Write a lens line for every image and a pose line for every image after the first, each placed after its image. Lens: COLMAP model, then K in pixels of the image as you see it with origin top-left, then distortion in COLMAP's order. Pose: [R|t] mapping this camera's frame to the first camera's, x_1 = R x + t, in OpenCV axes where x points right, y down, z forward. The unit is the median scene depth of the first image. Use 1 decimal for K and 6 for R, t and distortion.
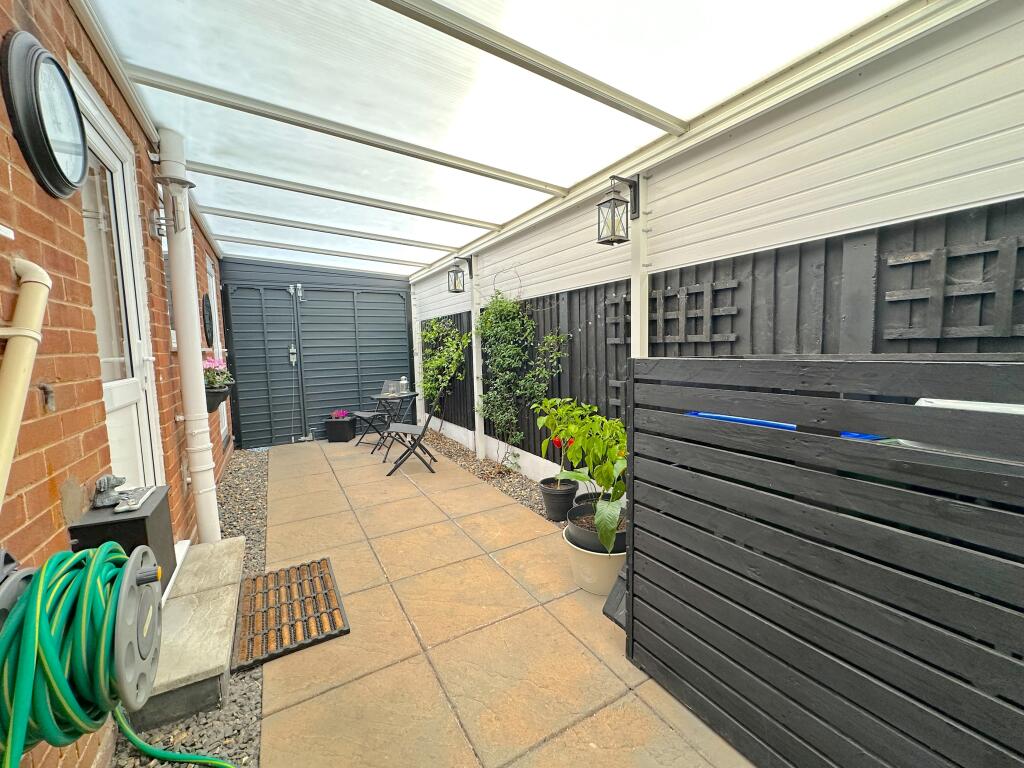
lens RADIAL K [[415.5, 0, 512.0], [0, 415.5, 384.0], [0, 0, 1]] dist [0.085754, -0.000039]
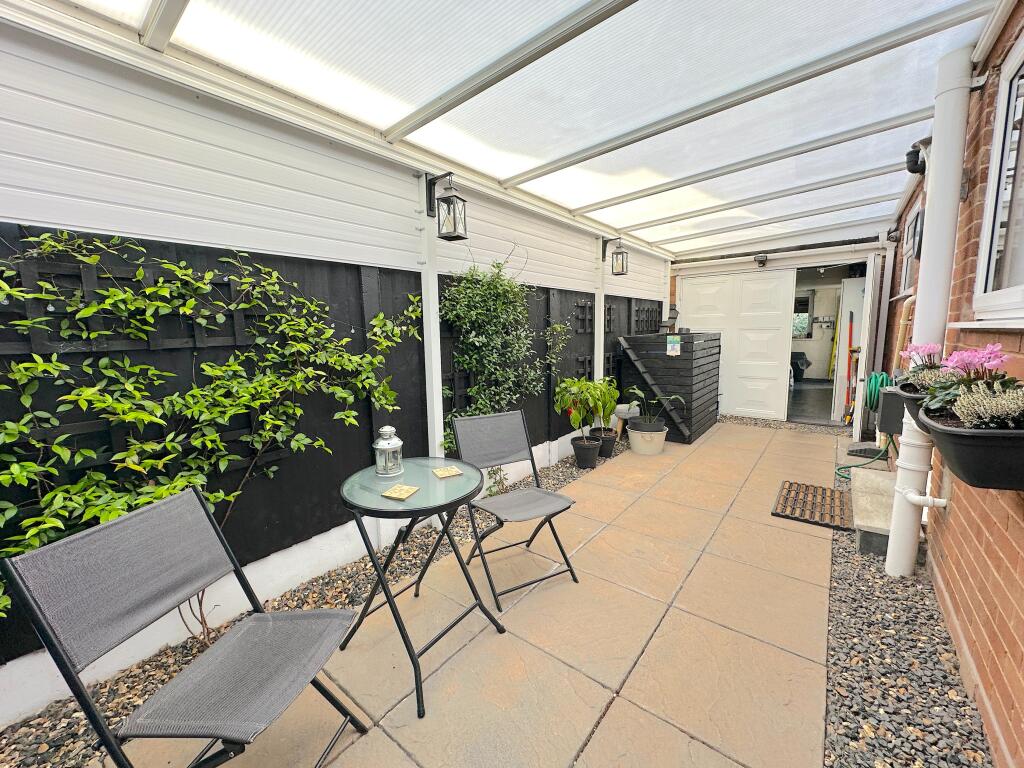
lens RADIAL K [[410.3, 0, 512.0], [0, 410.3, 384.0], [0, 0, 1]] dist [-0.001212, -0.000163]
pose [[-0.362019, -0.084447, 0.928338, -0.826392], [0.131408, 0.981320, 0.140511, -0.118702], [-0.922862, 0.172858, -0.344159, 1.391537]]
